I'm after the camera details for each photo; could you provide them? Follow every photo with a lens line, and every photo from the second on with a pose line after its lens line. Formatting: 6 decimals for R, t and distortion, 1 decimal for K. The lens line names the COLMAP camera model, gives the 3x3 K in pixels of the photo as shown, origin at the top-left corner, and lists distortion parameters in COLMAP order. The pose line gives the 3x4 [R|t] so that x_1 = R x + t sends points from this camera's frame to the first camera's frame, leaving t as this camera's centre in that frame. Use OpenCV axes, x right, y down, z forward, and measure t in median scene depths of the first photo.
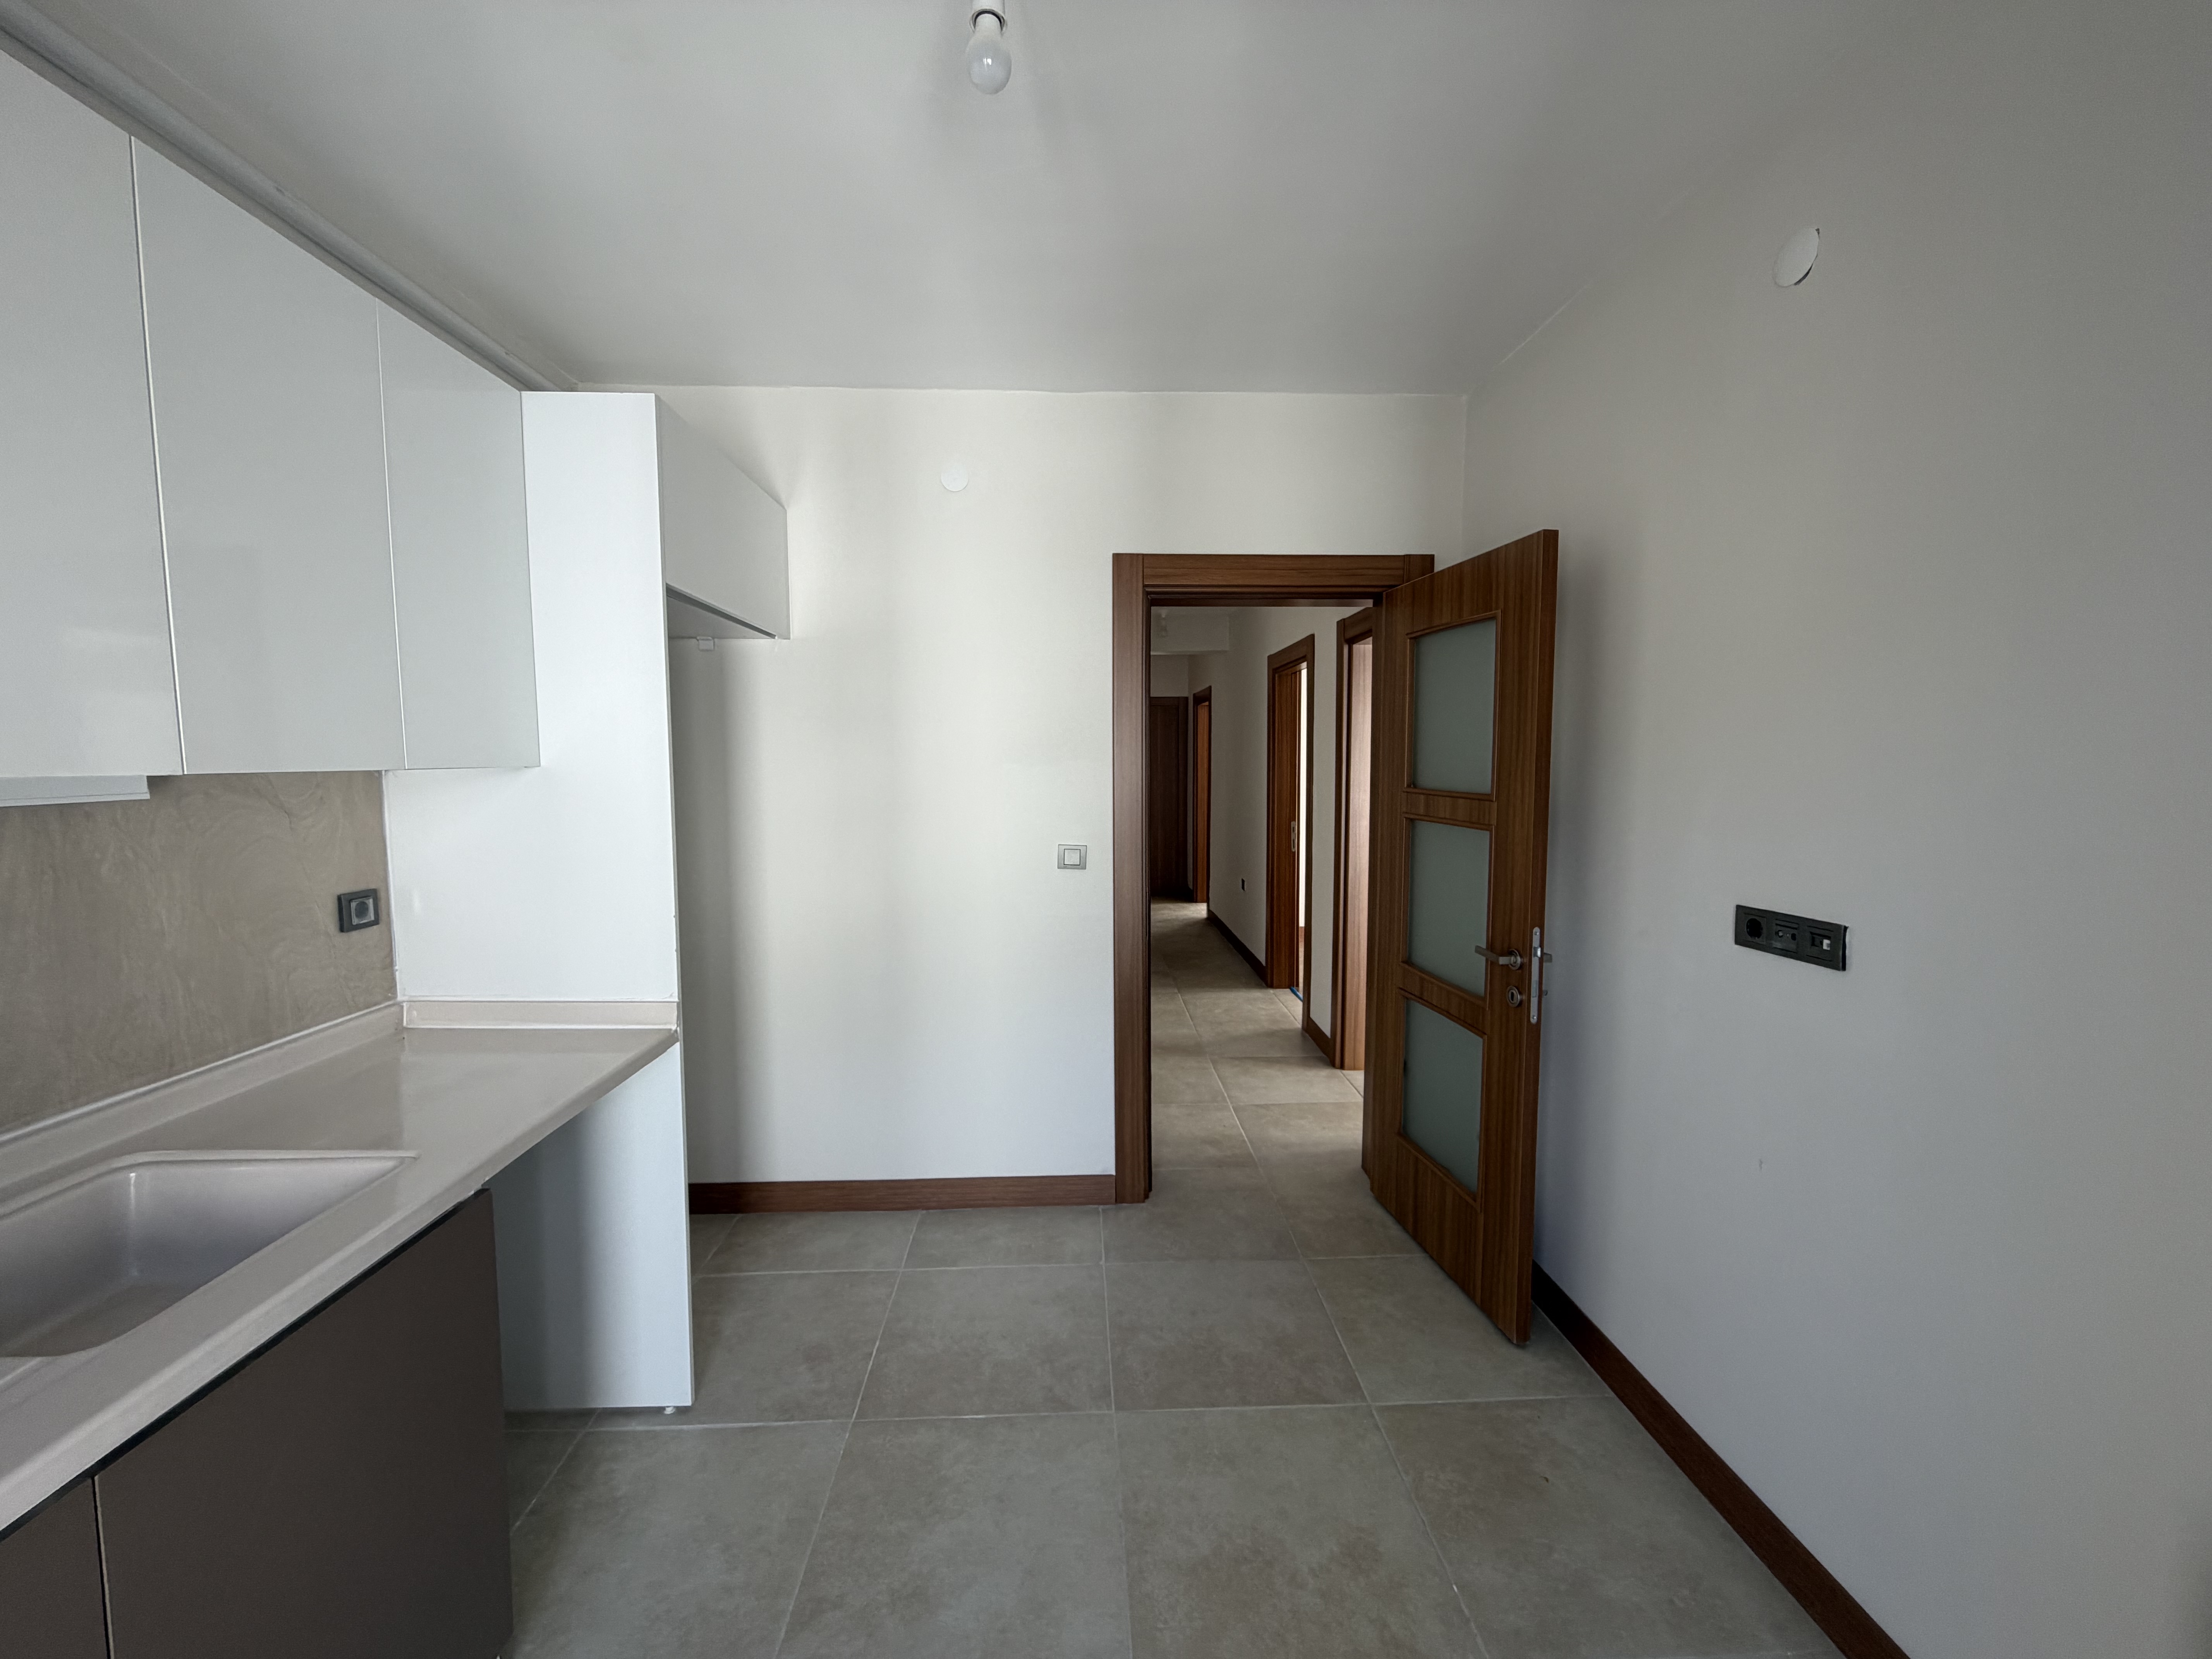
lens RADIAL K [[884.7, 0, 1106.0], [0, 884.7, 829.5], [0, 0, 1]] dist [0.001060, 0.000288]
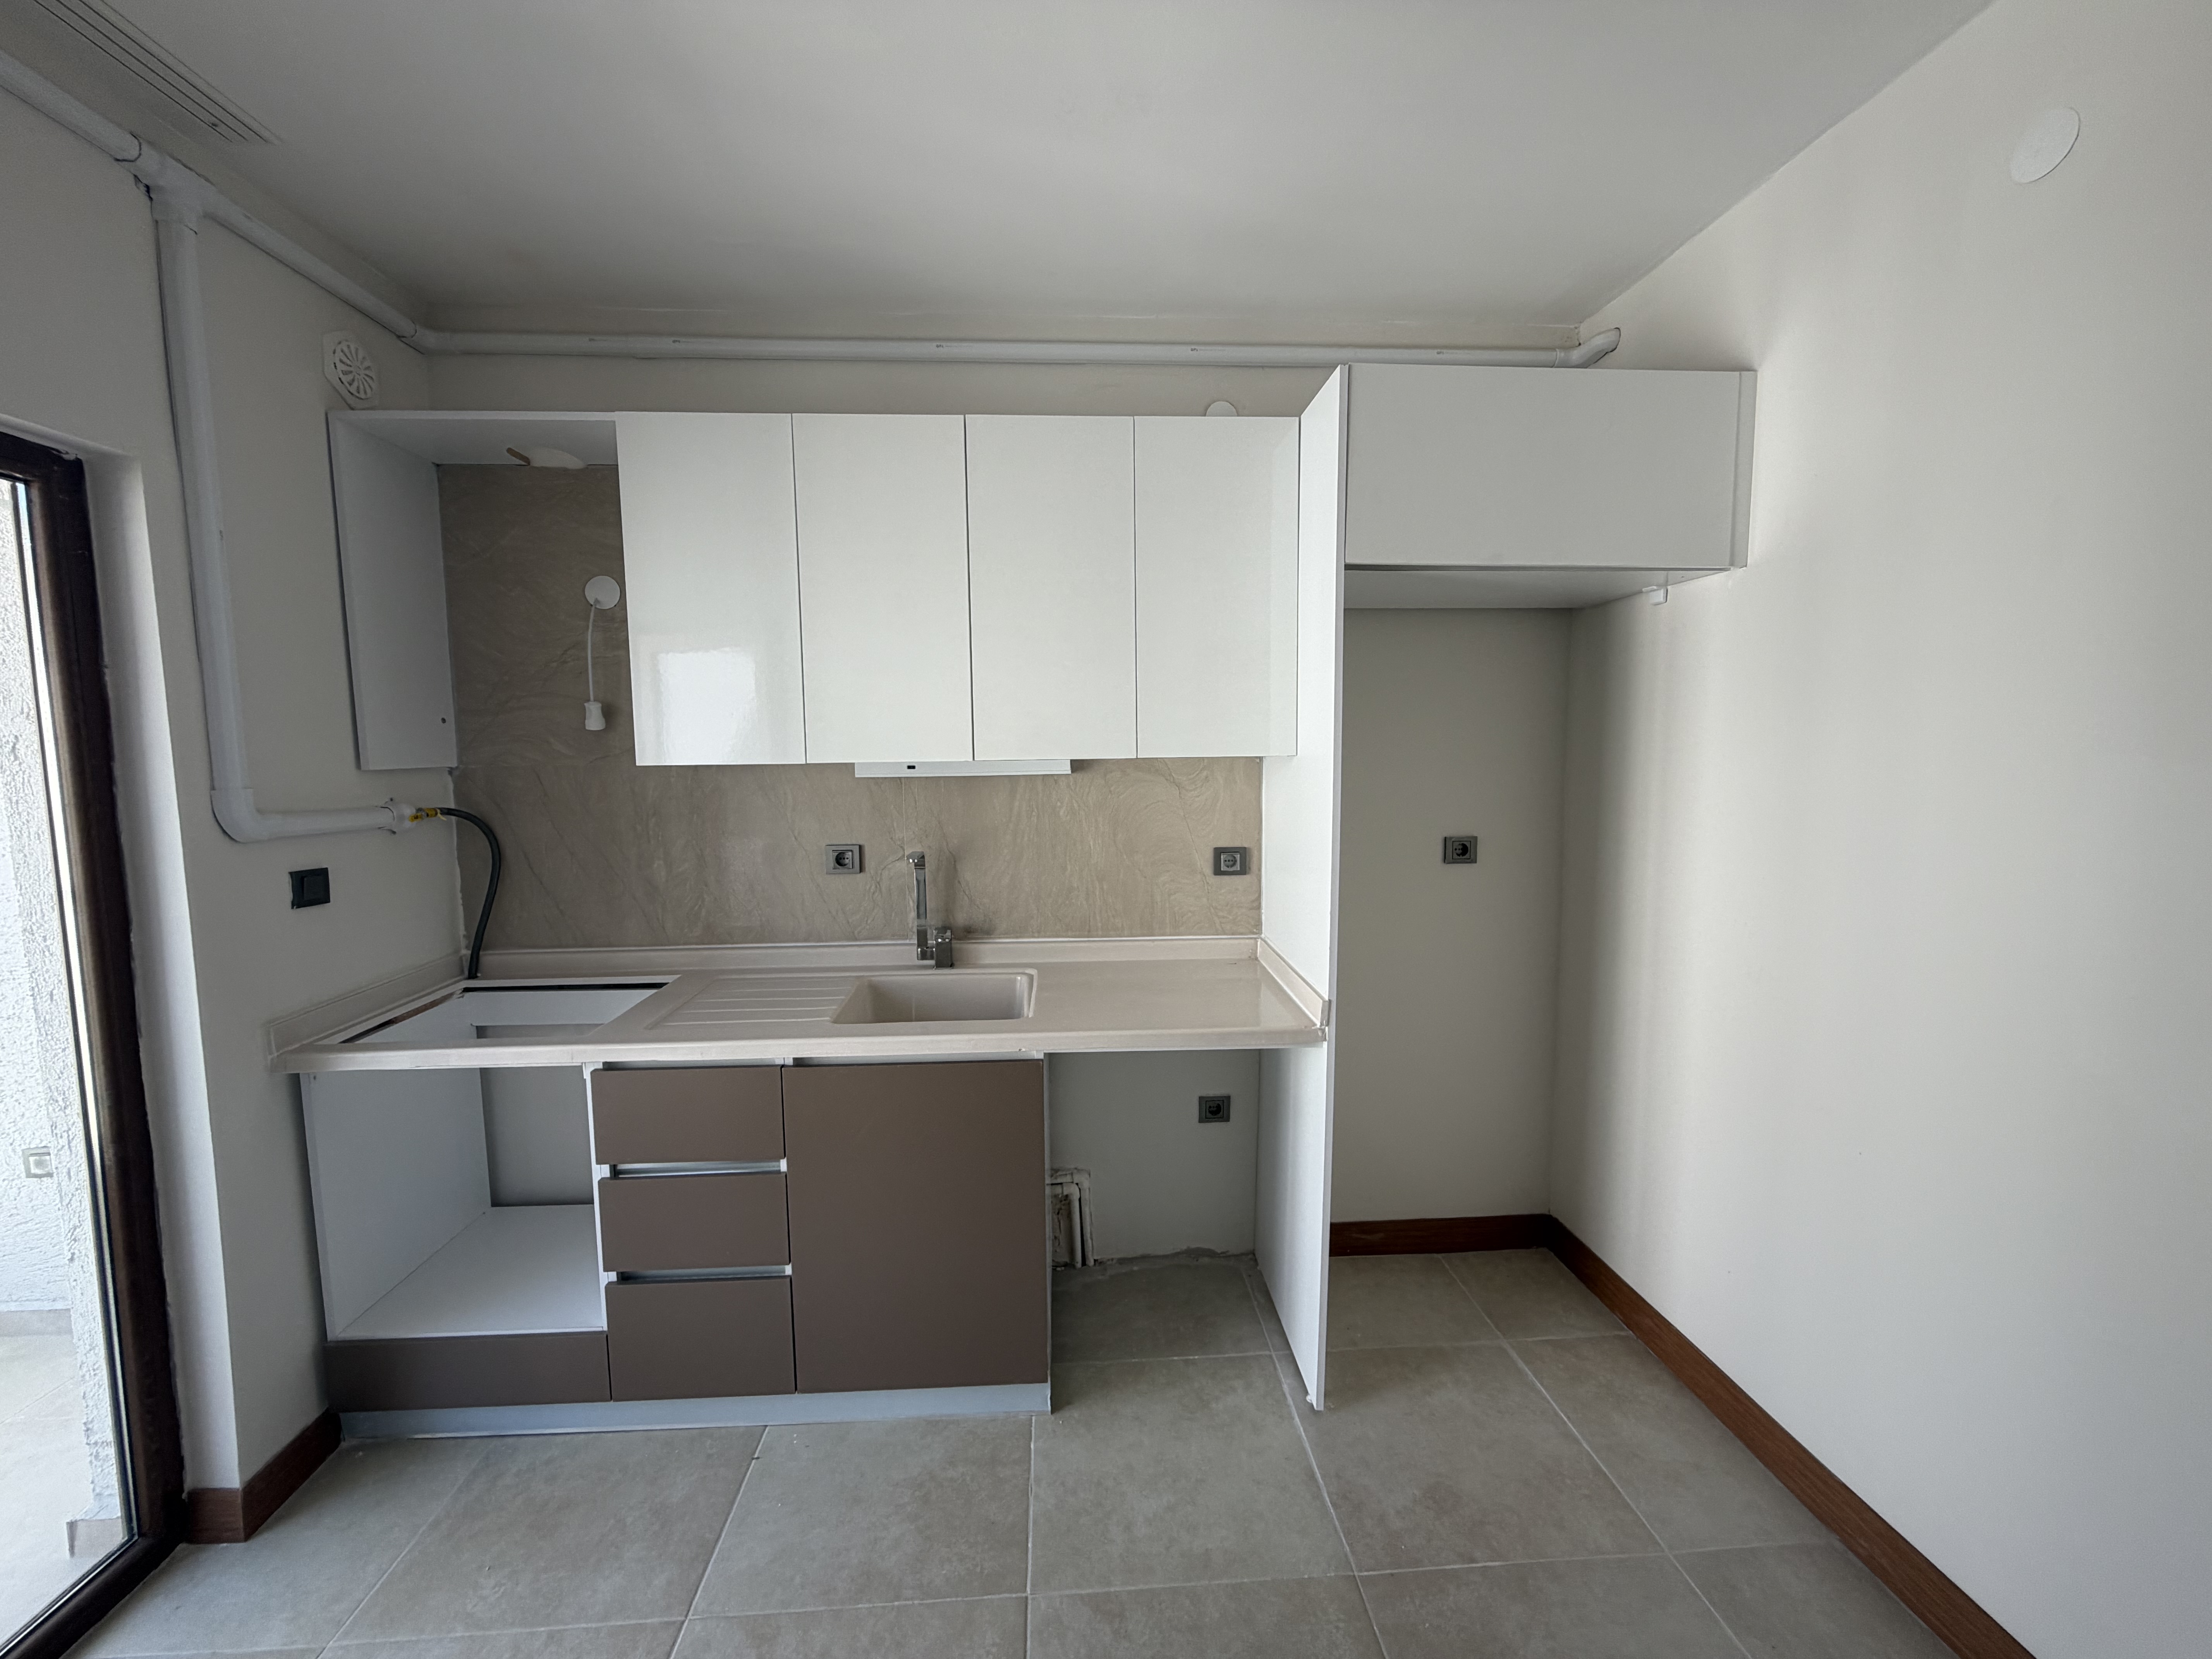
lens RADIAL K [[884.7, 0, 1106.0], [0, 884.7, 829.5], [0, 0, 1]] dist [0.001060, 0.000288]
pose [[0.026329, 0.099041, -0.994735, 0.491893], [-0.073652, 0.992568, 0.096876, -0.074215], [0.996936, 0.070713, 0.033428, 0.774195]]
